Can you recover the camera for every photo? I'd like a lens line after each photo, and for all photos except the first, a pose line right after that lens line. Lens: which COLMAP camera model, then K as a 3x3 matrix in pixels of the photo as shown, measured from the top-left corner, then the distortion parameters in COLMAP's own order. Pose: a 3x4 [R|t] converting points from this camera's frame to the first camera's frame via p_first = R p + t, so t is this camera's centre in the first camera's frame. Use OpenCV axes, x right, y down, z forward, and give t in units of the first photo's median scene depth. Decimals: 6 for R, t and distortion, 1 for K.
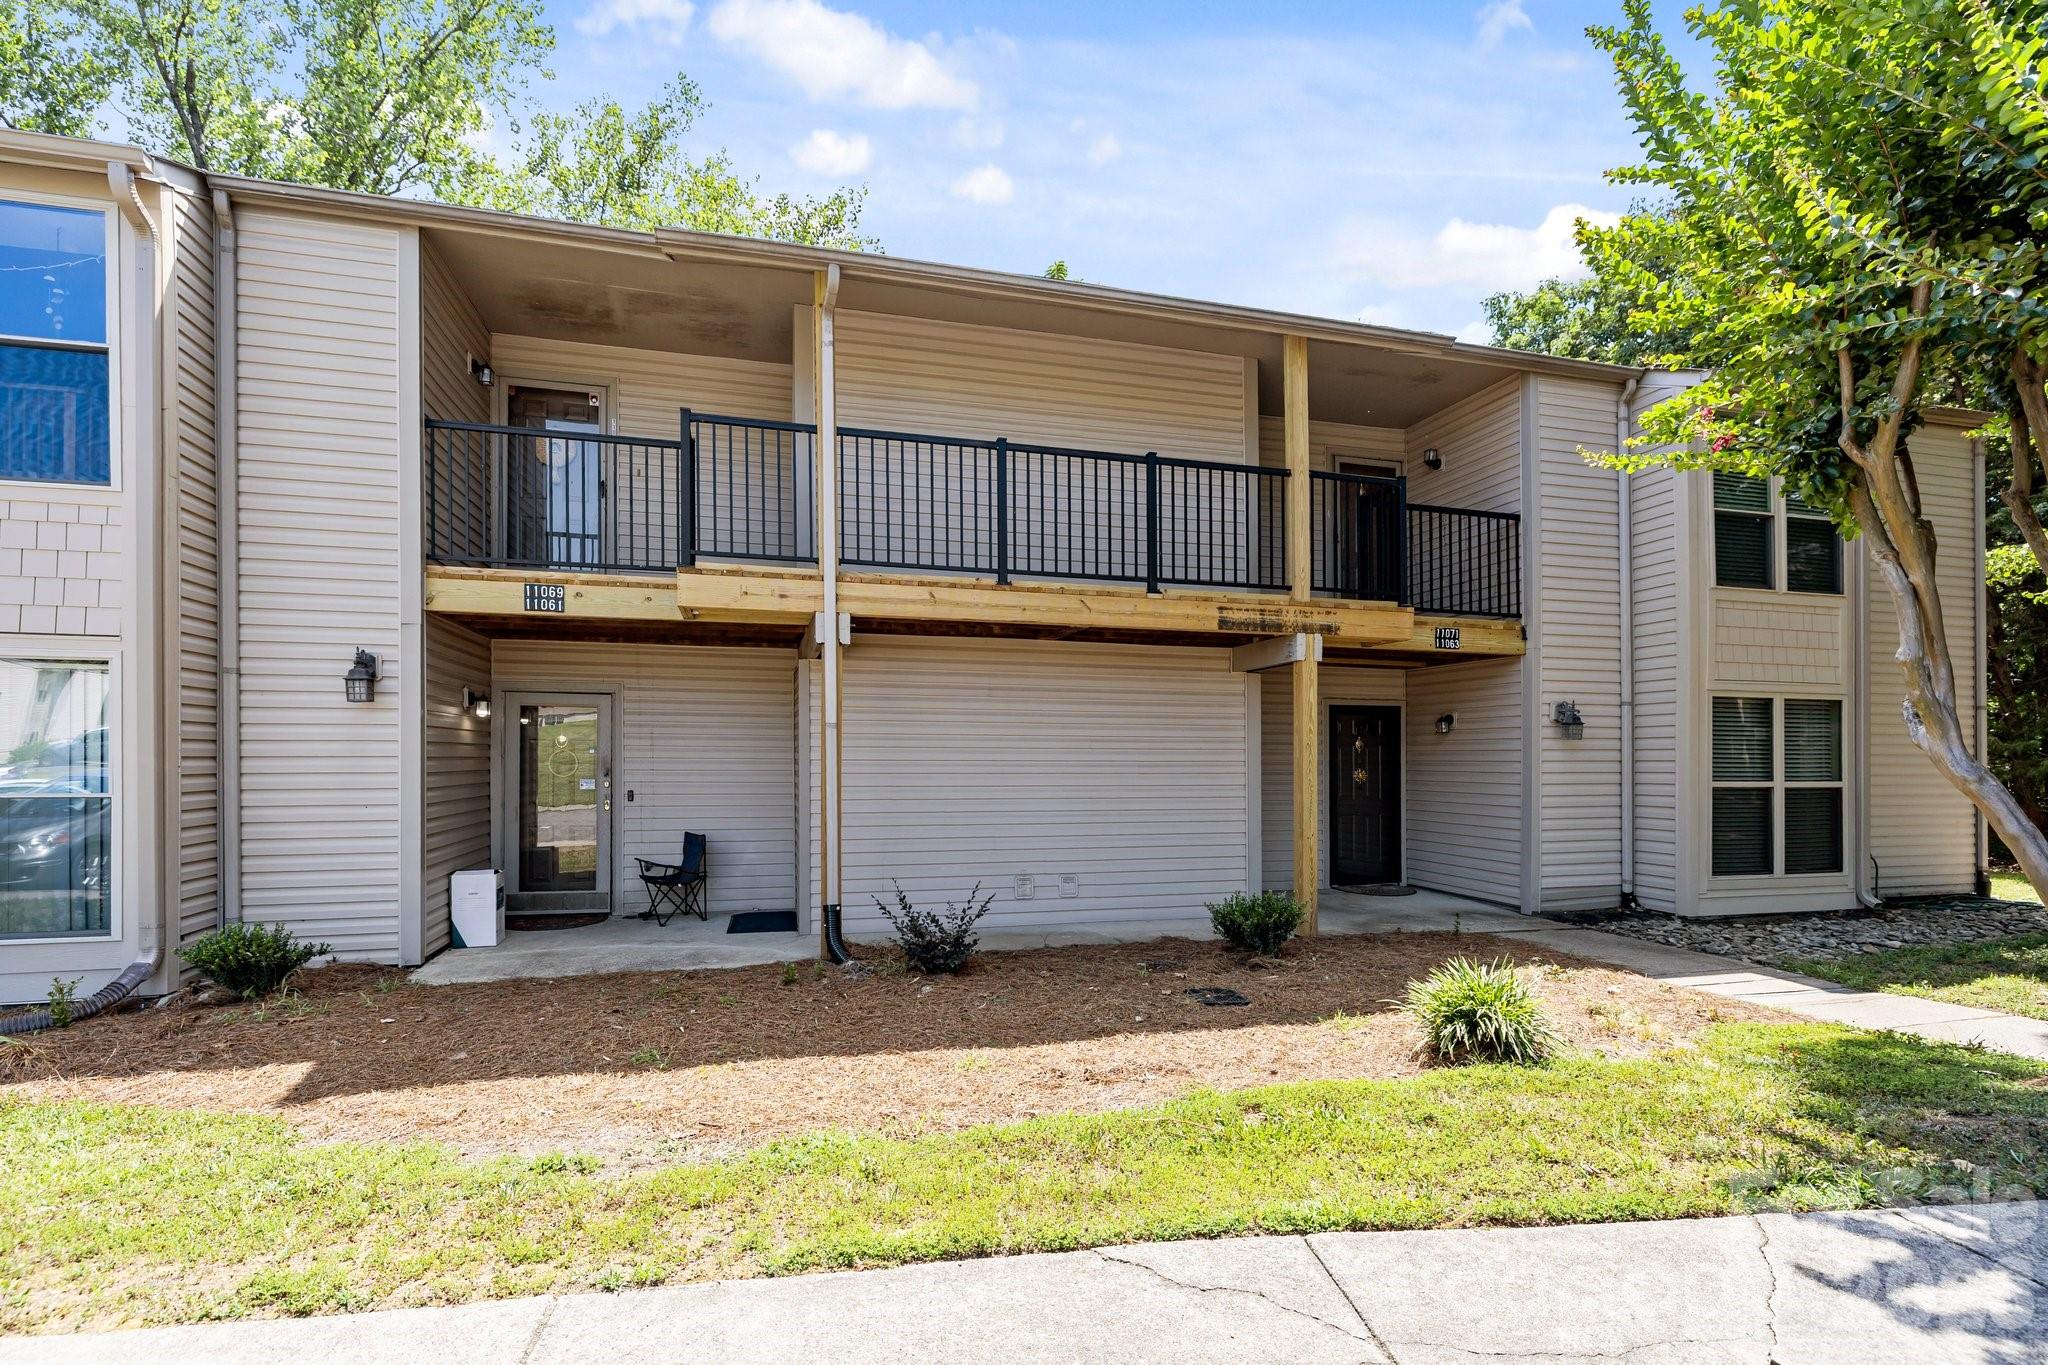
lens RADIAL K [[928.9, 0, 1029.7], [0, 928.9, 756.8], [0, 0, 1]] dist [-0.001003, -0.000560]
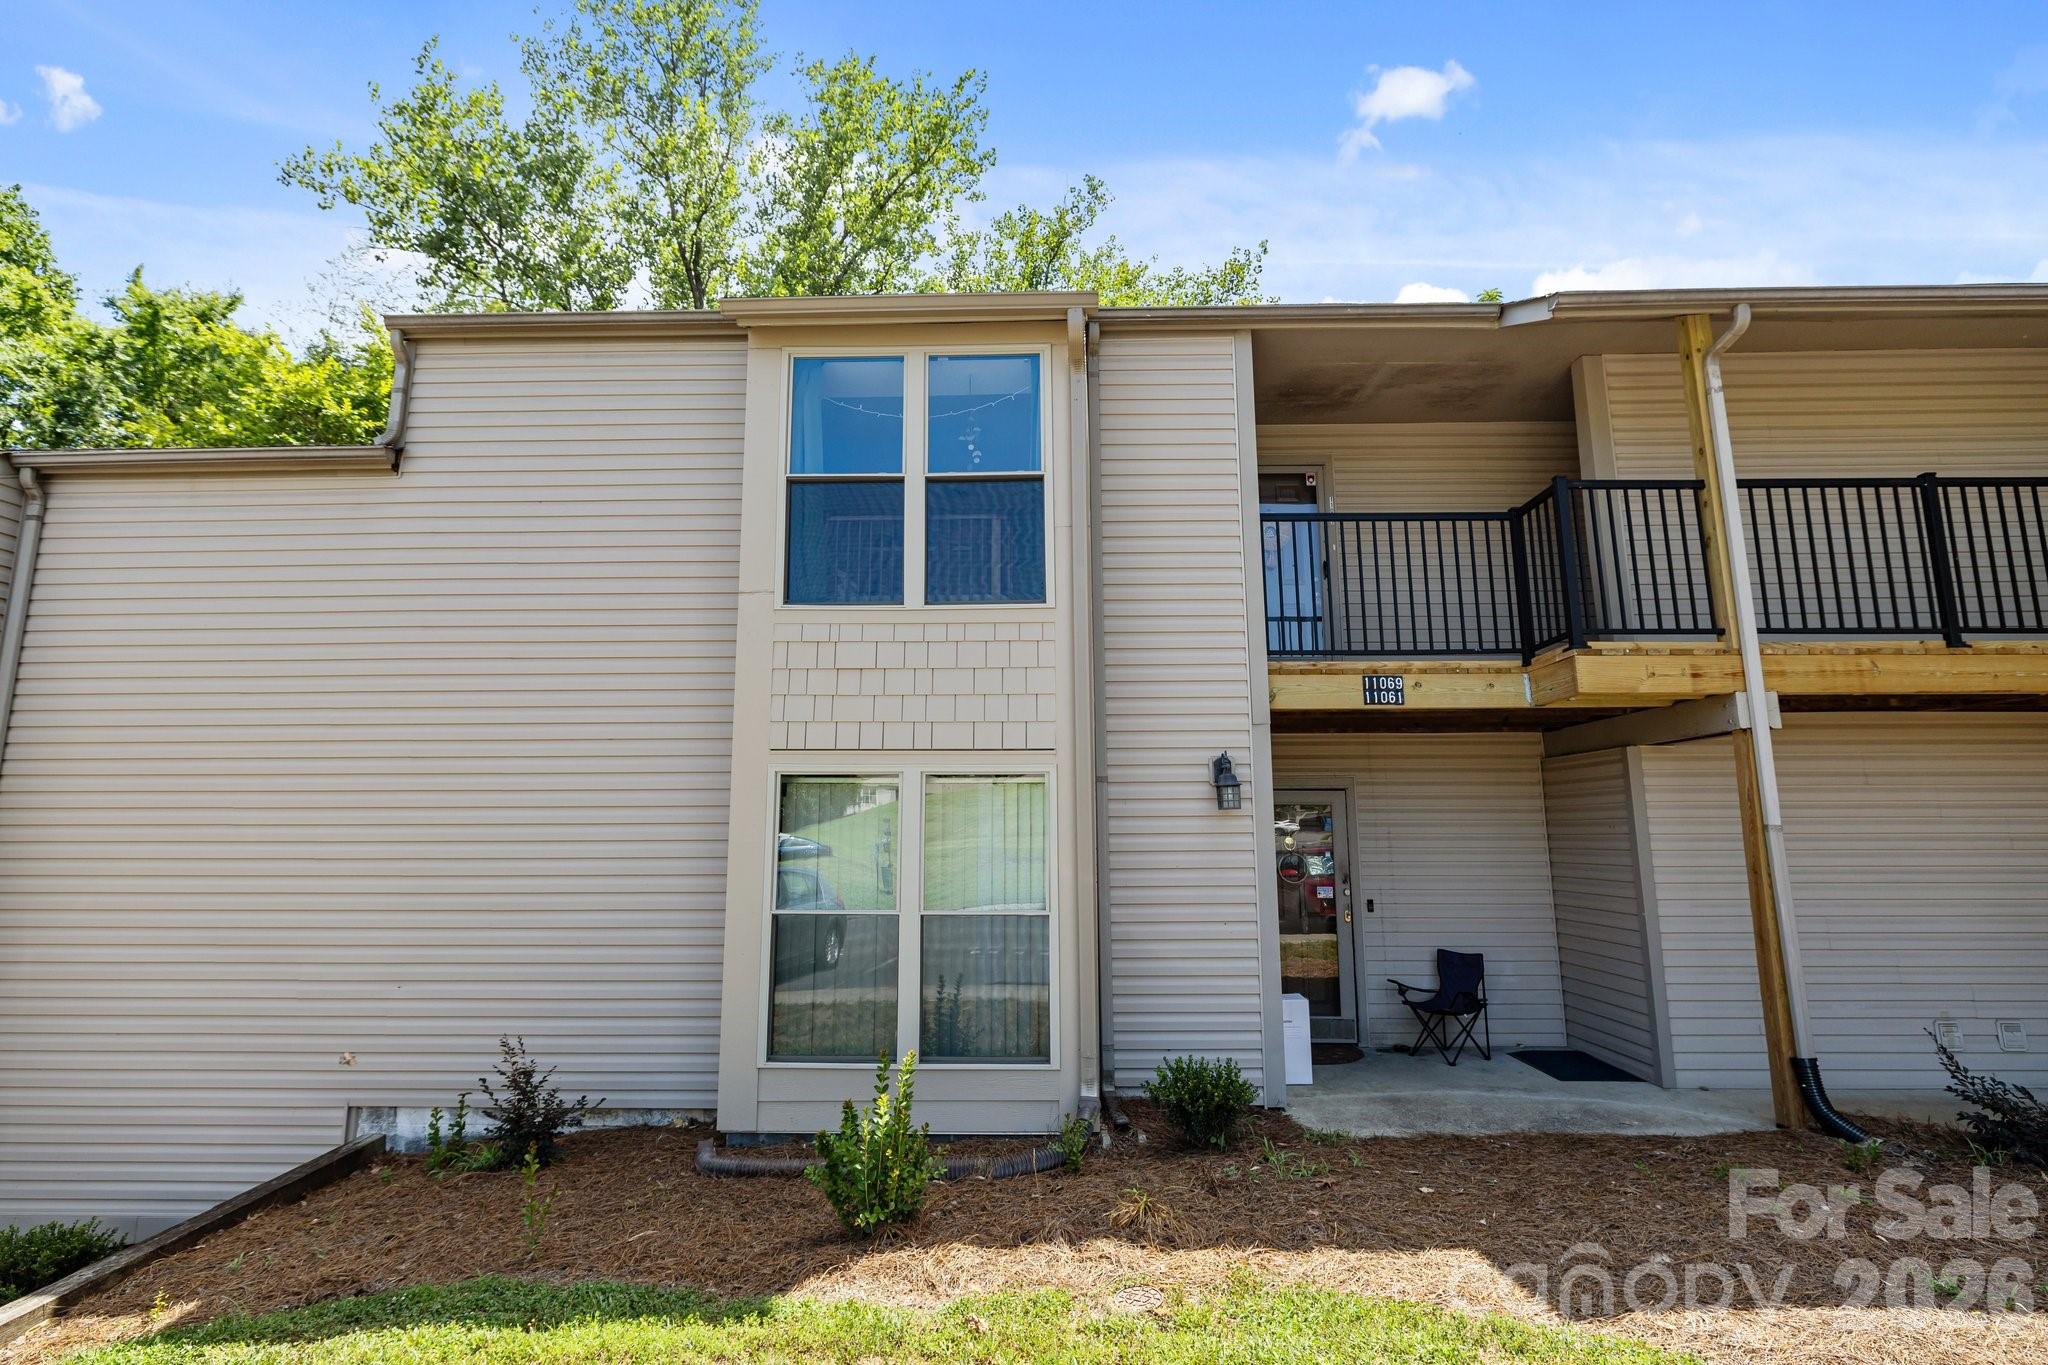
lens RADIAL K [[1020.4, 0, 1019.2], [0, 1020.4, 662.9], [0, 0, 1]] dist [-0.002885, 0.000586]
pose [[0.962127, -0.052595, -0.267481, -0.576785], [0.007325, 0.985845, -0.167501, -0.030425], [0.272504, 0.159198, 0.948893, -0.054755]]
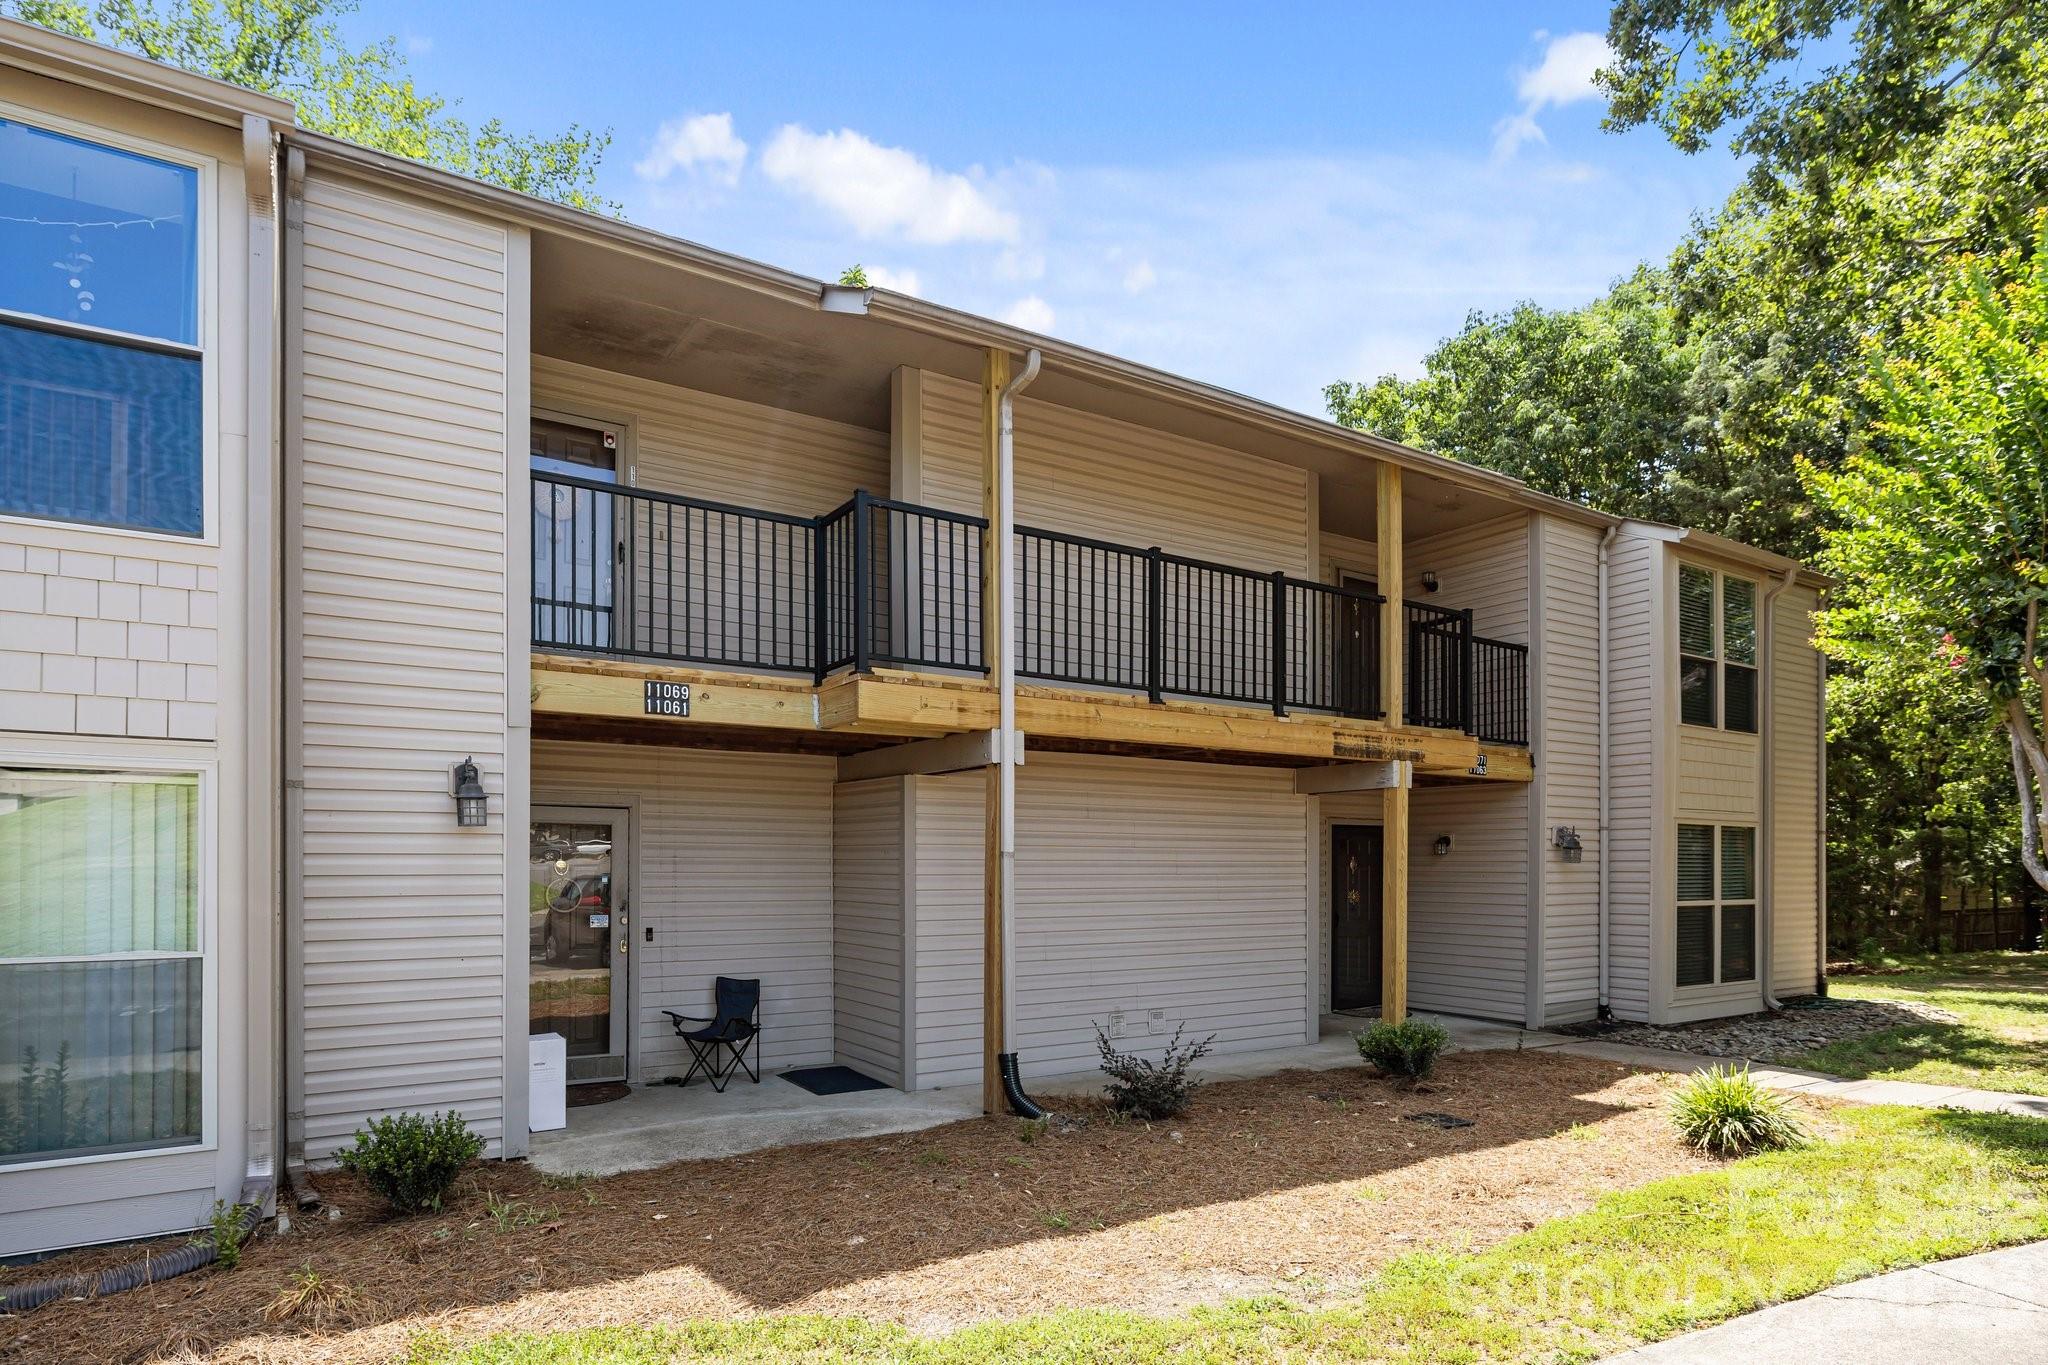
lens RADIAL K [[1152.4, 0, 1018.2], [0, 1152.4, 861.4], [0, 0, 1]] dist [-0.003894, -0.000737]
pose [[0.950177, -0.000678, 0.311710, -0.526233], [0.000071, 0.999998, 0.001958, -0.028076], [-0.311711, -0.001838, 0.950175, -0.062757]]
